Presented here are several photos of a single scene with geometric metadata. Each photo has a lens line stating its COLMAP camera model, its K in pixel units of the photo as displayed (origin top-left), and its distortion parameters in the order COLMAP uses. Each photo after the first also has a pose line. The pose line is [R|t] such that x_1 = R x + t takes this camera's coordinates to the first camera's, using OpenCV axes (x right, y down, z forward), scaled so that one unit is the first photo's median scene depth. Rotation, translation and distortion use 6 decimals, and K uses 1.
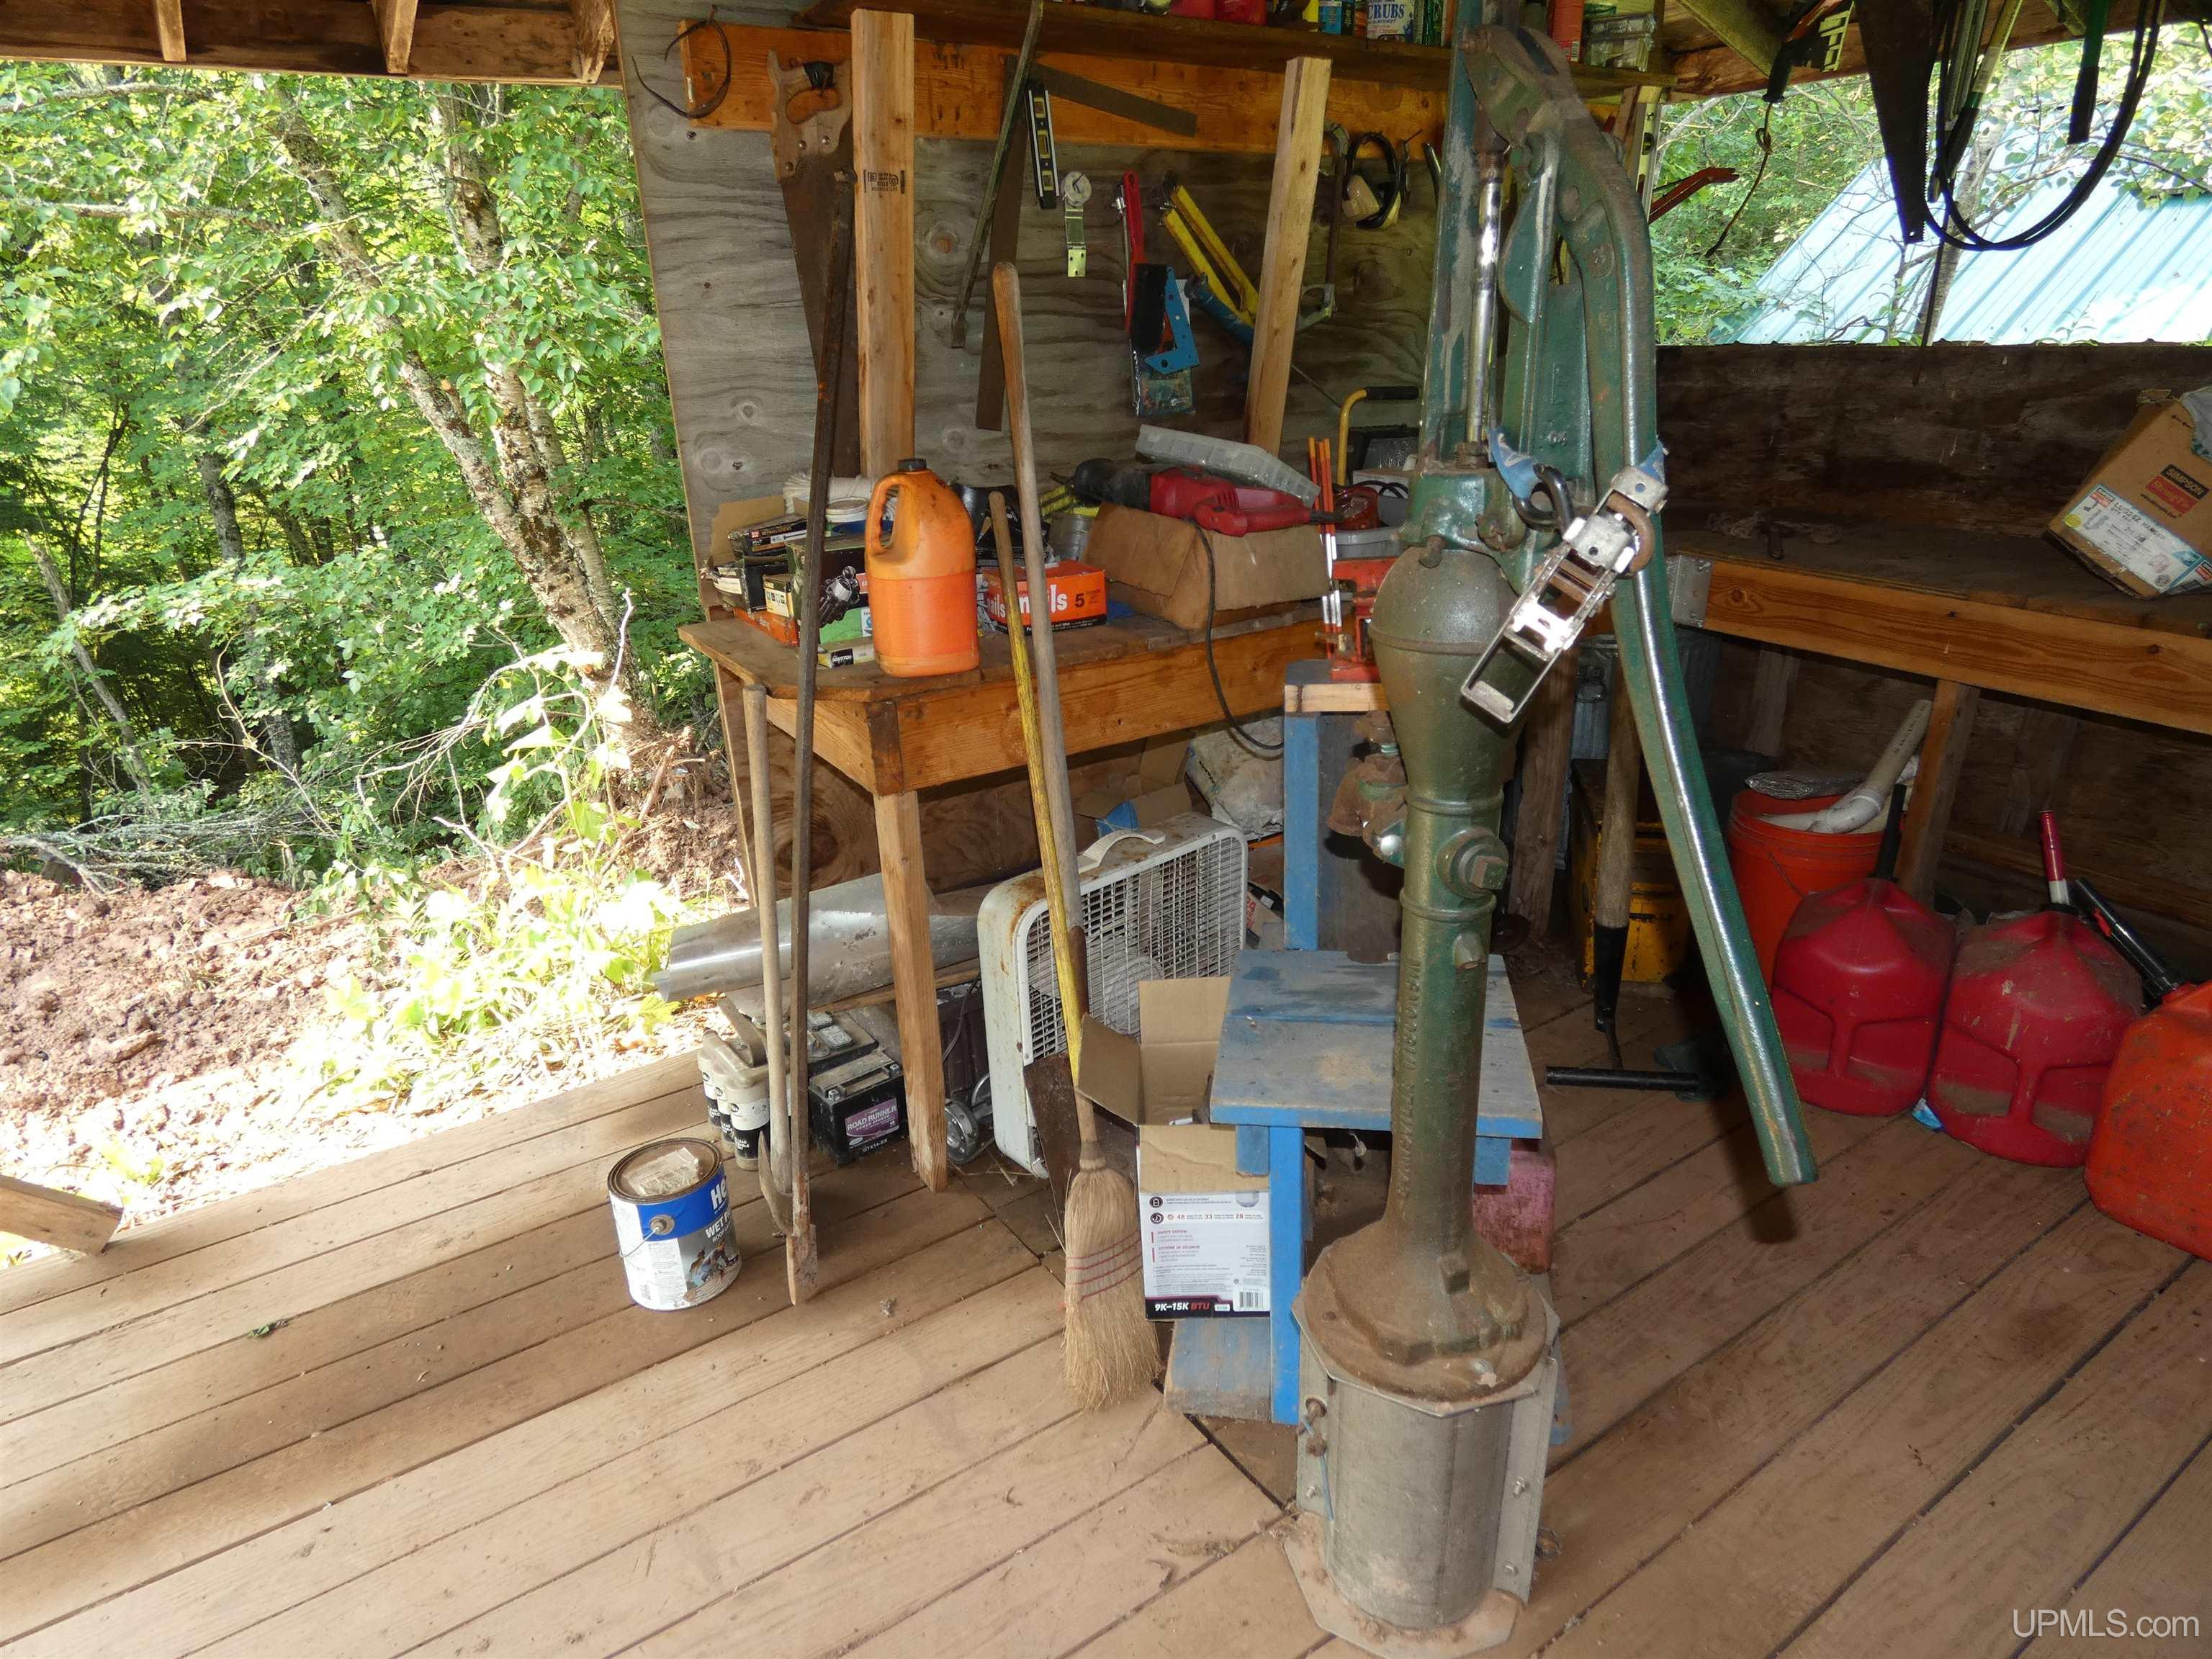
lens RADIAL K [[1326.9, 0, 1109.6], [0, 1326.9, 831.7], [0, 0, 1]] dist [-0.011739, 0.008621]
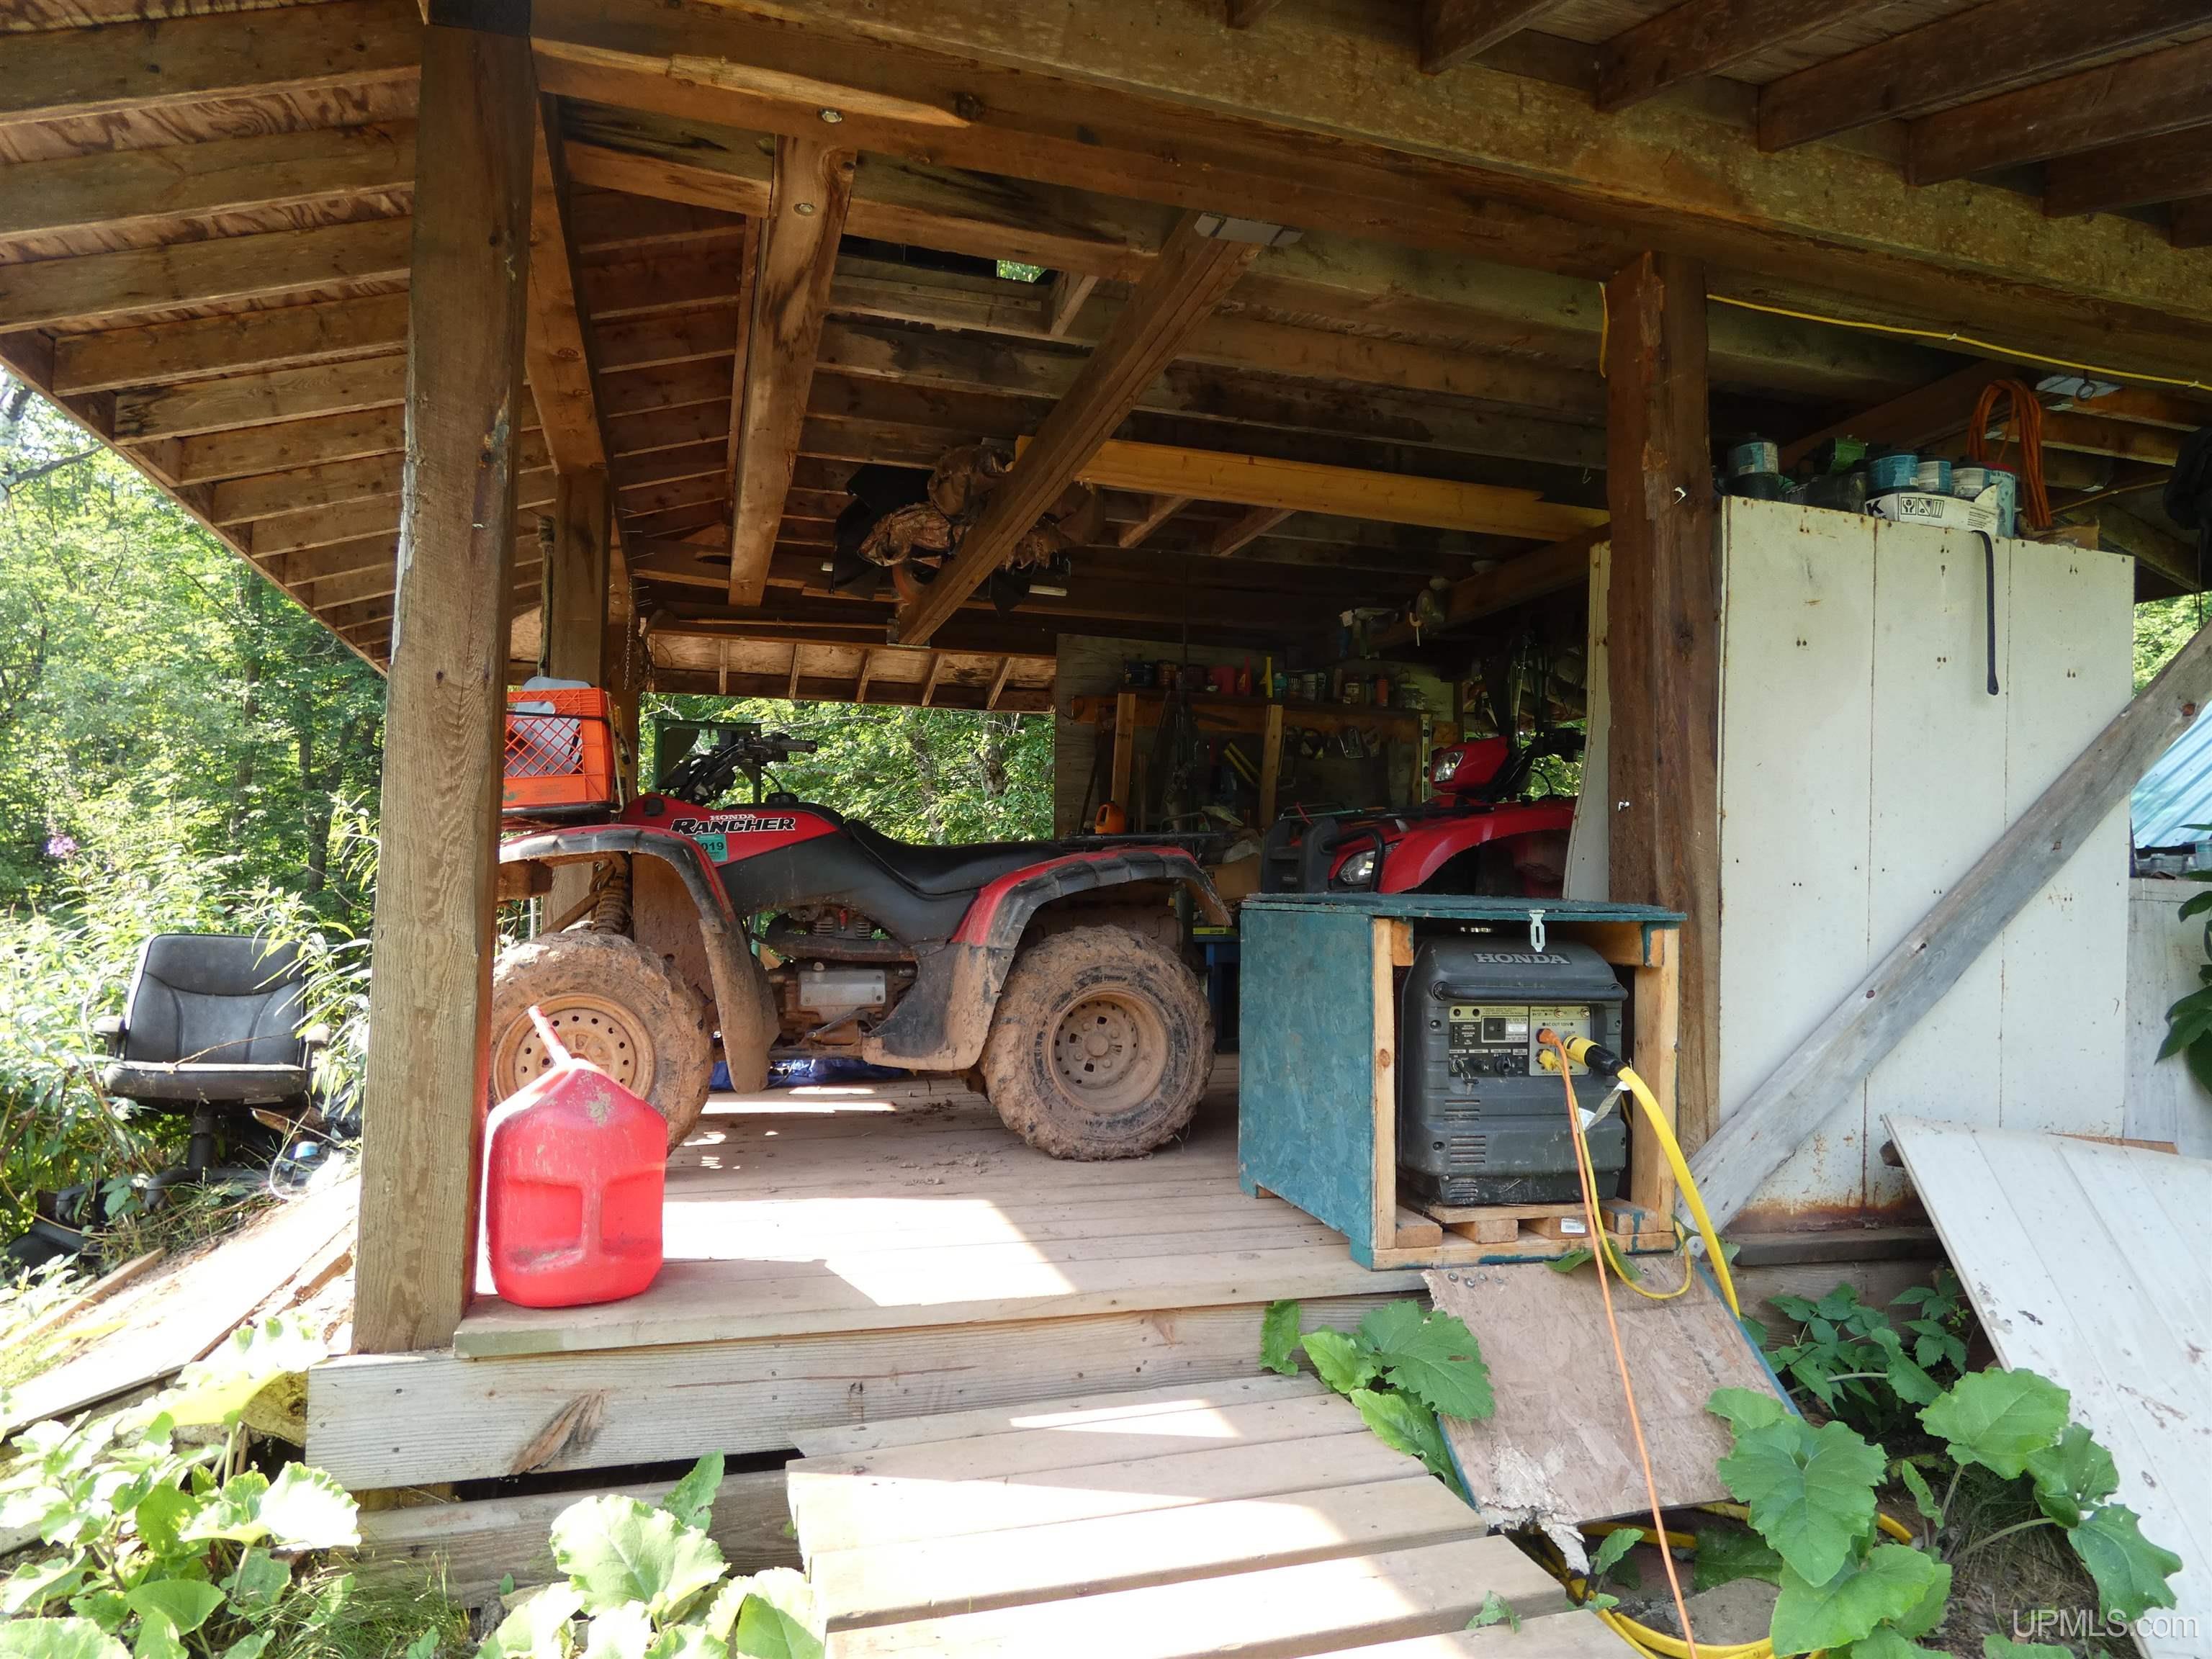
lens RADIAL K [[1326.9, 0, 1109.8], [0, 1326.9, 830.3], [0, 0, 1]] dist [-0.011739, 0.008621]
pose [[0.953438, 0.026172, -0.300452, 0.655842], [-0.150888, 0.903976, -0.400076, 0.874785], [0.261130, 0.426782, 0.865834, -1.481970]]
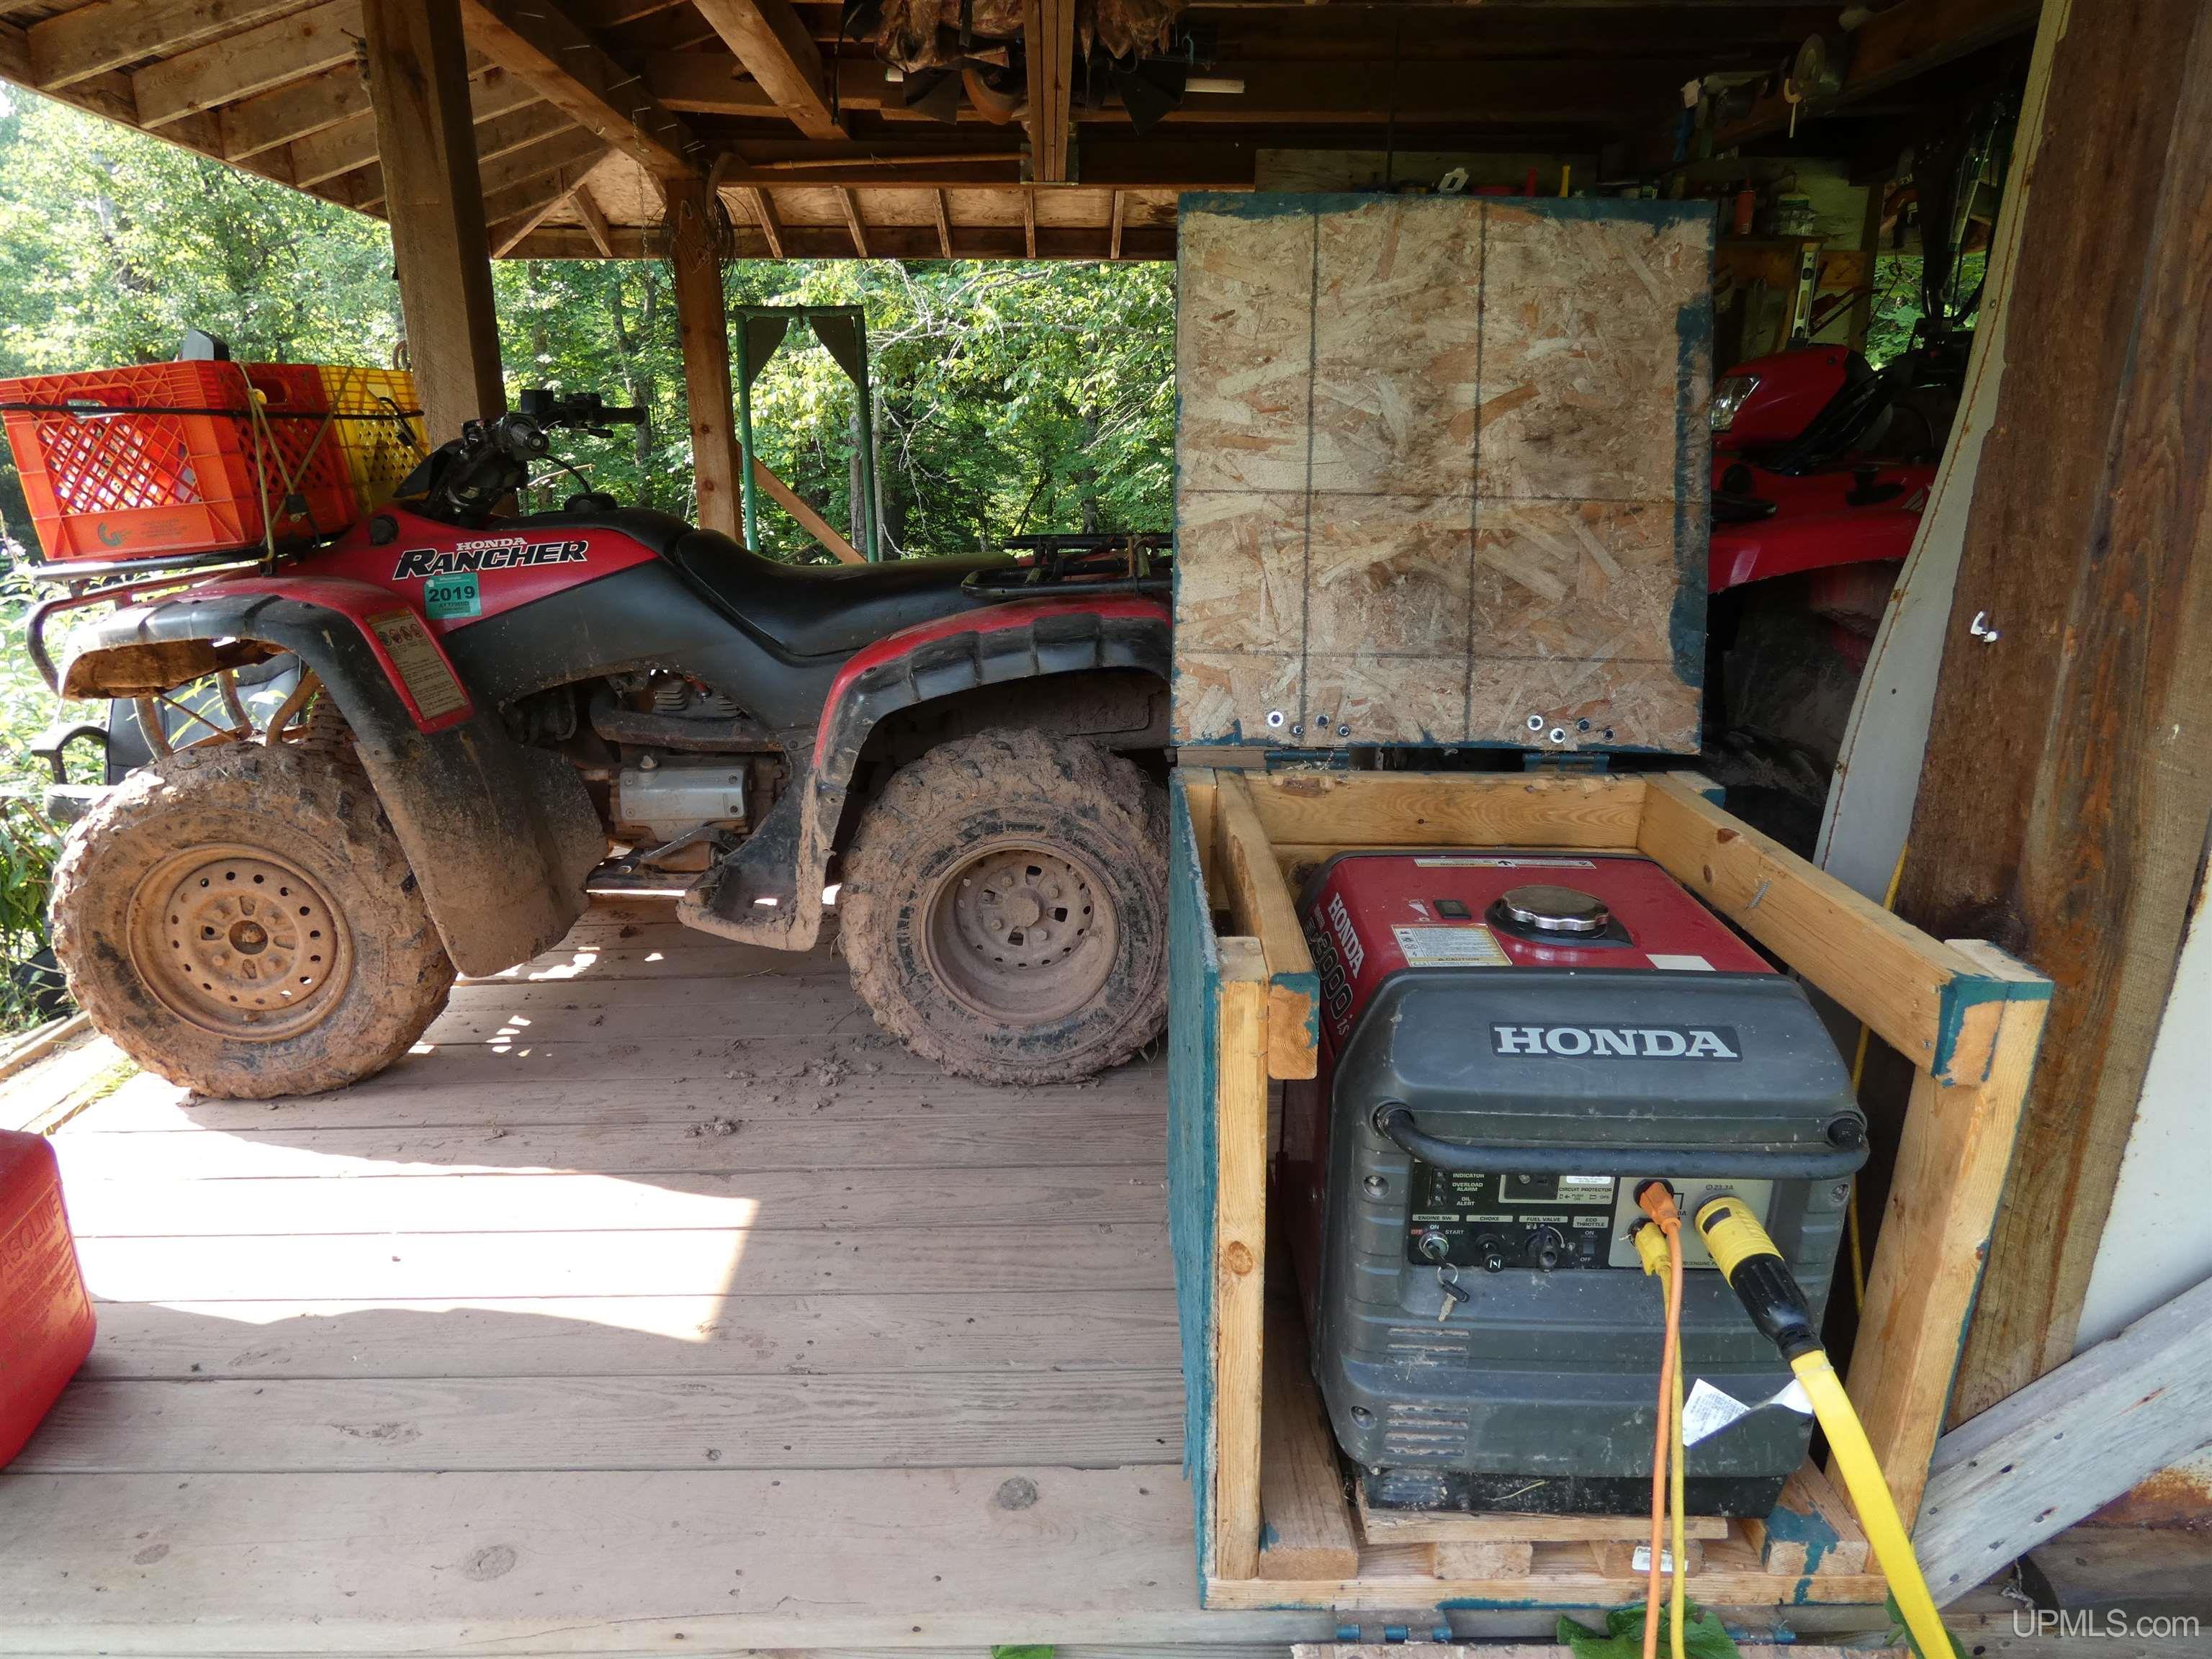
lens RADIAL K [[1326.9, 0, 1108.3], [0, 1326.9, 832.9], [0, 0, 1]] dist [-0.011739, 0.008621]
pose [[0.839719, 0.185704, -0.510281, 0.723208], [-0.227665, 0.973527, -0.020354, 0.496793], [0.492992, 0.133265, 0.859767, -0.959069]]
